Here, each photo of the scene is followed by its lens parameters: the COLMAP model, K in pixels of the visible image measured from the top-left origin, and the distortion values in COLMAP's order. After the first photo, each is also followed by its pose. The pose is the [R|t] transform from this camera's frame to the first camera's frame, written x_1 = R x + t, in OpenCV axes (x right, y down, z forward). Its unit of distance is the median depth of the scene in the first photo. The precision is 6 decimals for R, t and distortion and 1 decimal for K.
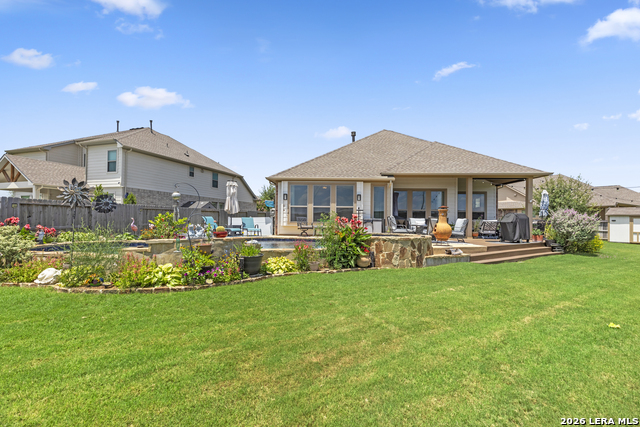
lens RADIAL K [[293.6, 0, 324.4], [0, 293.6, 222.1], [0, 0, 1]] dist [-0.000549, -0.000029]
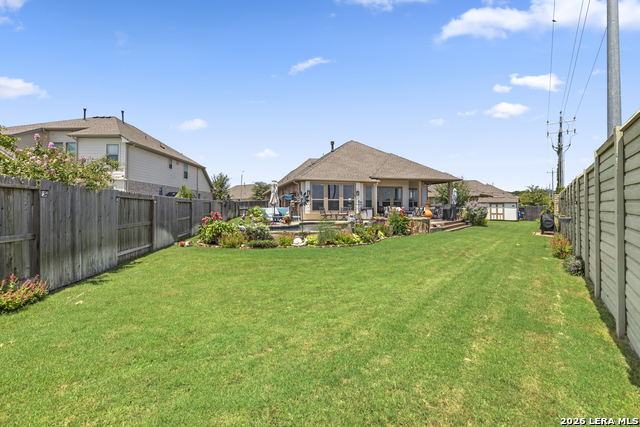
lens RADIAL K [[298.1, 0, 318.1], [0, 298.1, 209.4], [0, 0, 1]] dist [0.005879, 0.000571]
pose [[0.944496, -0.015912, 0.328137, -0.552648], [0.014125, 0.999870, 0.007827, -0.017721], [-0.328219, -0.002757, 0.944598, -0.338030]]
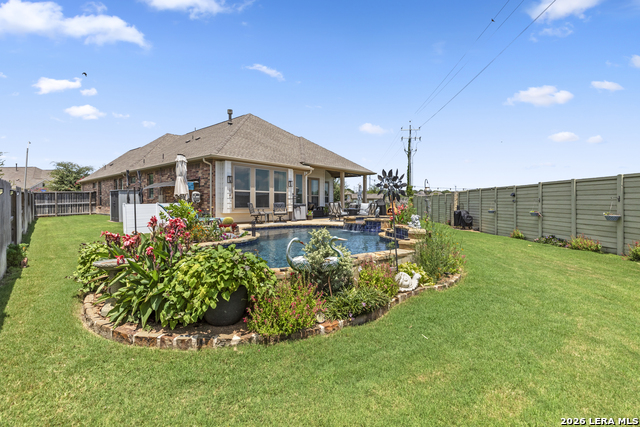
lens RADIAL K [[298.1, 0, 318.1], [0, 298.1, 209.4], [0, 0, 1]] dist [0.005879, 0.000571]
pose [[0.610227, -0.030865, 0.791625, -0.668676], [0.009575, 0.999455, 0.031587, -0.023306], [-0.792169, -0.011696, 0.610190, 0.259130]]
